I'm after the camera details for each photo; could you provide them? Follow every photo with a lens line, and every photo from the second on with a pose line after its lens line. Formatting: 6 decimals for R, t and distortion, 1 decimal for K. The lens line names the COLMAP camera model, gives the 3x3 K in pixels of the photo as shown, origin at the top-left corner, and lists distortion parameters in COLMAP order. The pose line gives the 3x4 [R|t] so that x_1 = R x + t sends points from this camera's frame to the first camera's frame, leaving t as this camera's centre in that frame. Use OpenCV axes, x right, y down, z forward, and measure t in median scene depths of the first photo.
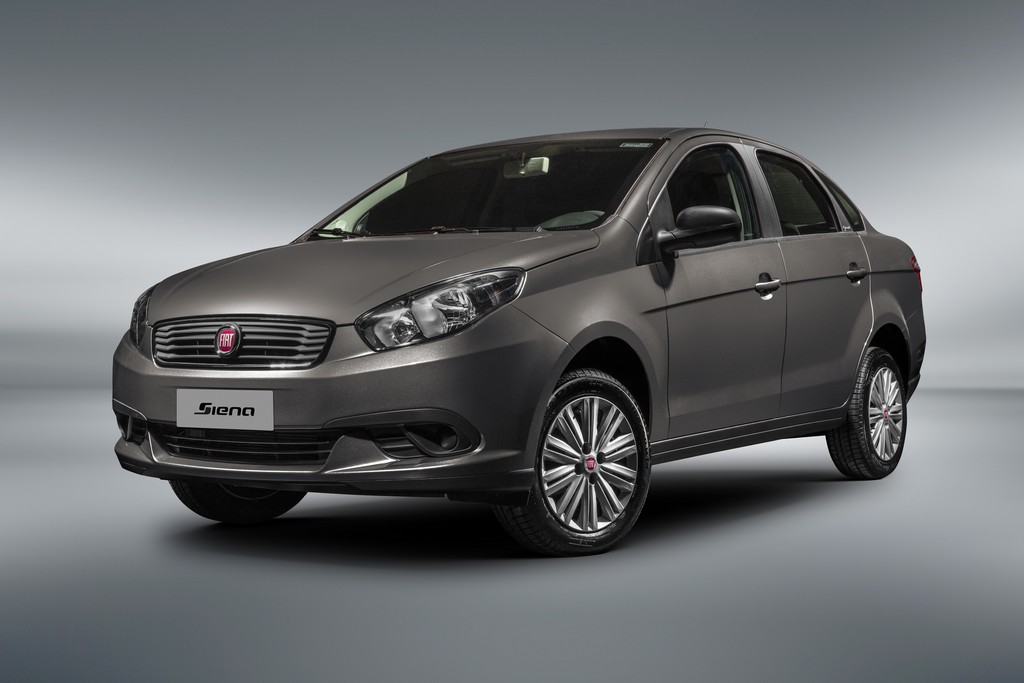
lens RADIAL K [[1774.8, 0, 512.0], [0, 1774.8, 341.5], [0, 0, 1]] dist [-0.017871, -0.075903]
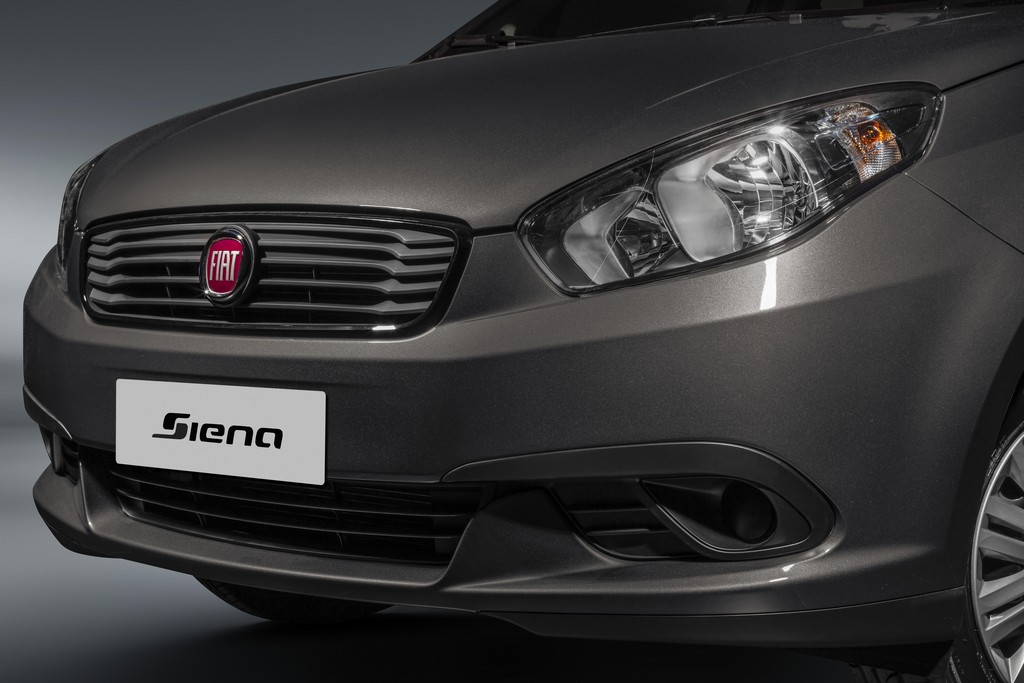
lens RADIAL K [[2003.2, 0, 512.0], [0, 2003.2, 341.5], [0, 0, 1]] dist [-0.003012, -0.069252]
pose [[0.991614, 0.008161, -0.128978, -0.030644], [-0.001983, 0.998848, 0.047949, -0.005705], [0.129221, -0.047291, 0.990488, 0.532679]]
